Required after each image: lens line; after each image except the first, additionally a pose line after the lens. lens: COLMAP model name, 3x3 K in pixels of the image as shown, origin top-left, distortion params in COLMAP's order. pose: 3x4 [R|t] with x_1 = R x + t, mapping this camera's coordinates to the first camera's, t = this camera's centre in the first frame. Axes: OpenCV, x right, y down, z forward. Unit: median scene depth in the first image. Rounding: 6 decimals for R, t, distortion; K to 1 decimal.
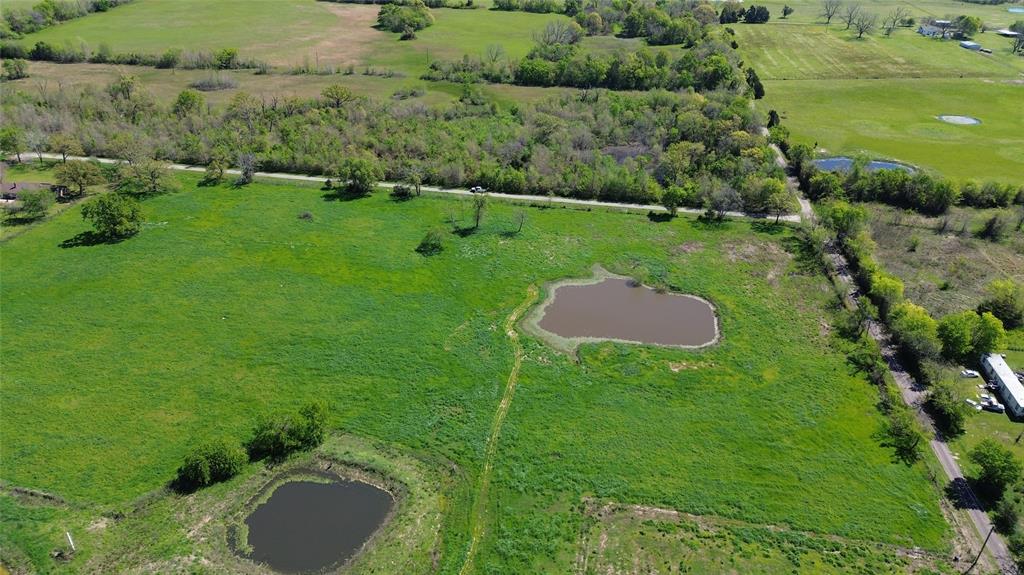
lens RADIAL K [[718.6, 0, 514.1], [0, 718.6, 288.4], [0, 0, 1]] dist [0.068994, -0.064718]
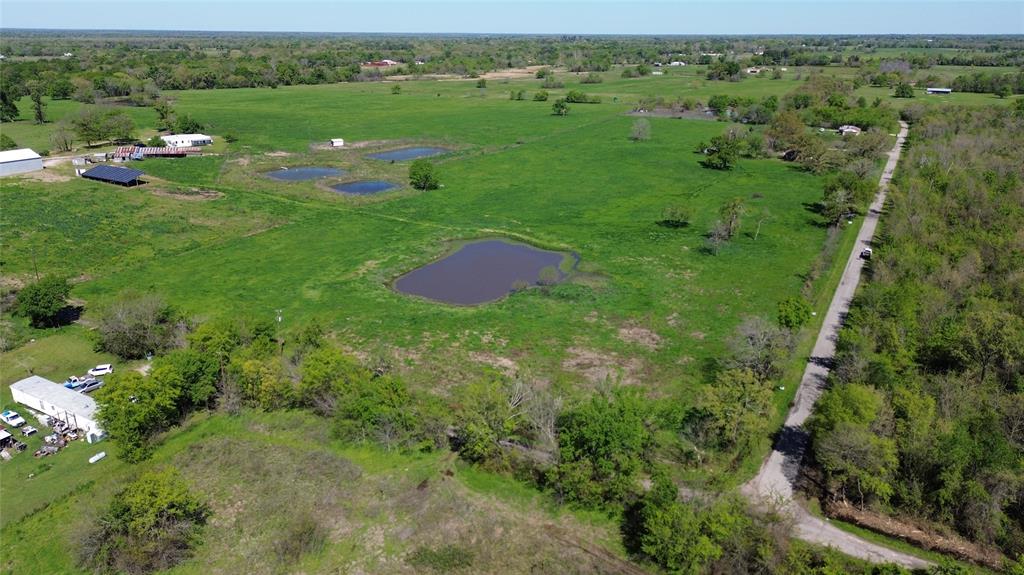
lens RADIAL K [[718.6, 0, 514.1], [0, 718.6, 288.4], [0, 0, 1]] dist [0.068994, -0.064718]
pose [[-0.354770, 0.284231, -0.890703, 0.667969], [-0.476818, 0.764464, 0.433865, -0.245769], [0.804228, 0.578625, -0.135683, 0.837239]]
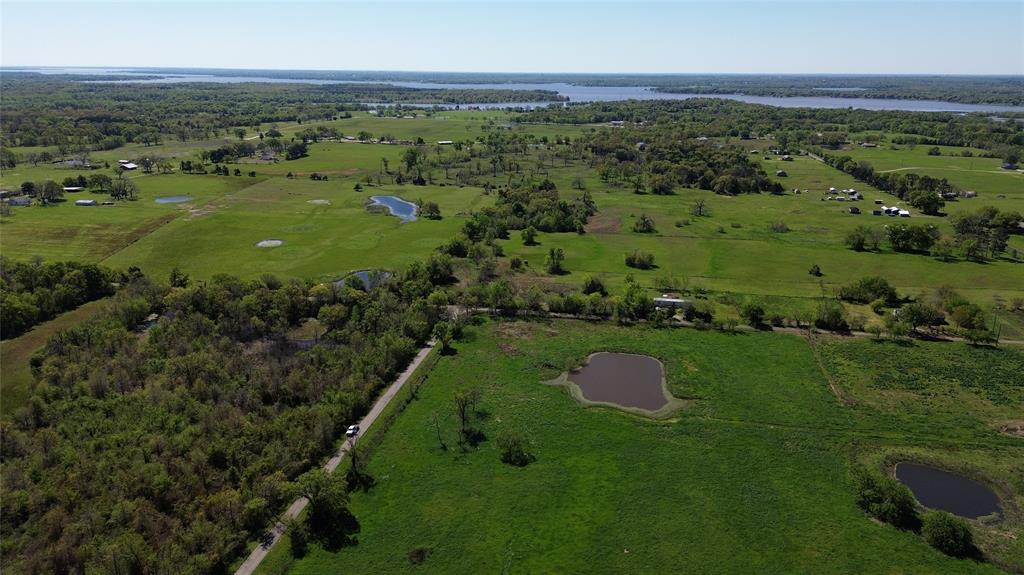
lens RADIAL K [[718.6, 0, 514.1], [0, 718.6, 288.4], [0, 0, 1]] dist [0.068994, -0.064718]
pose [[0.041859, -0.316089, 0.947806, -0.738122], [0.489386, 0.833533, 0.256366, -0.379013], [-0.871062, 0.453112, 0.189580, 0.615702]]
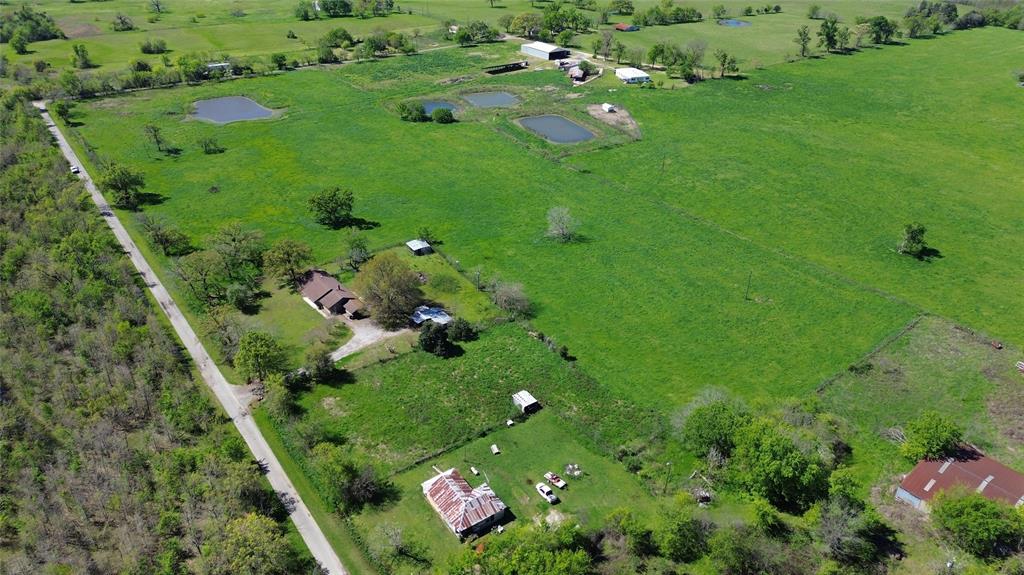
lens RADIAL K [[718.6, 0, 514.1], [0, 718.6, 288.4], [0, 0, 1]] dist [0.068994, -0.064718]
pose [[-0.701237, -0.381969, 0.601969, -1.181358], [0.326926, 0.578063, 0.747638, -0.611795], [-0.633551, 0.721070, -0.280483, 1.004700]]
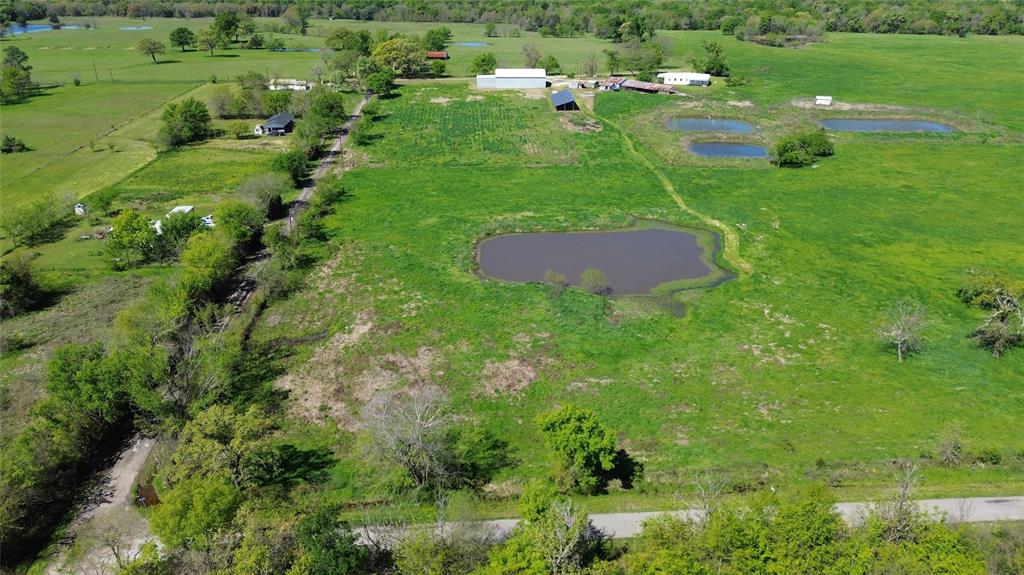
lens RADIAL K [[718.6, 0, 514.1], [0, 718.6, 288.4], [0, 0, 1]] dist [0.068994, -0.064718]
pose [[-0.977096, 0.054130, -0.205801, 0.282876], [-0.133537, 0.597023, 0.791032, -0.370913], [0.165686, 0.800396, -0.576120, 1.036580]]
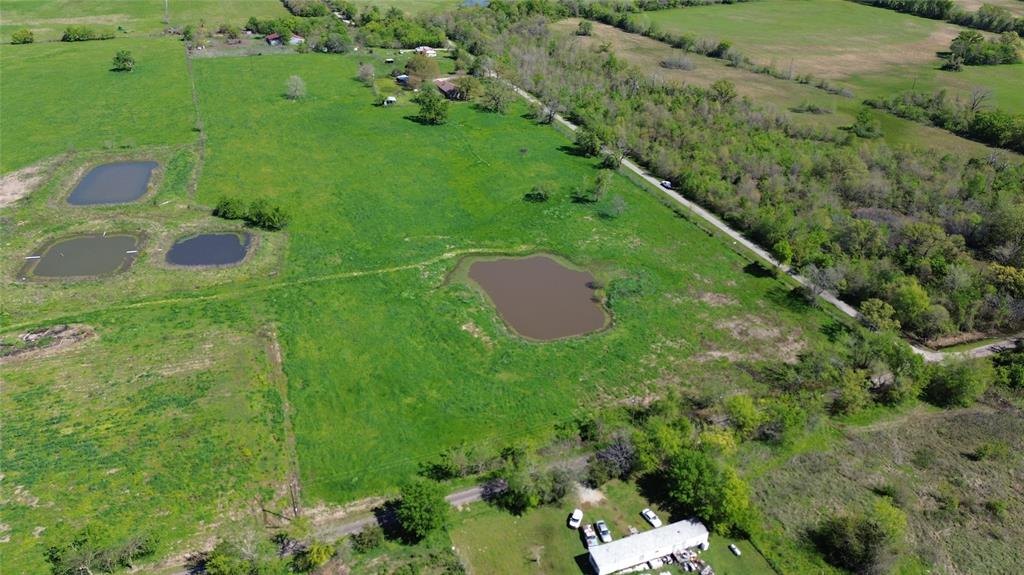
lens RADIAL K [[718.6, 0, 514.1], [0, 718.6, 288.4], [0, 0, 1]] dist [0.068994, -0.064718]
pose [[0.499362, 0.417258, -0.759298, 0.663797], [-0.434064, 0.878956, 0.197547, -0.114983], [0.749818, 0.230936, 0.620034, 0.242799]]
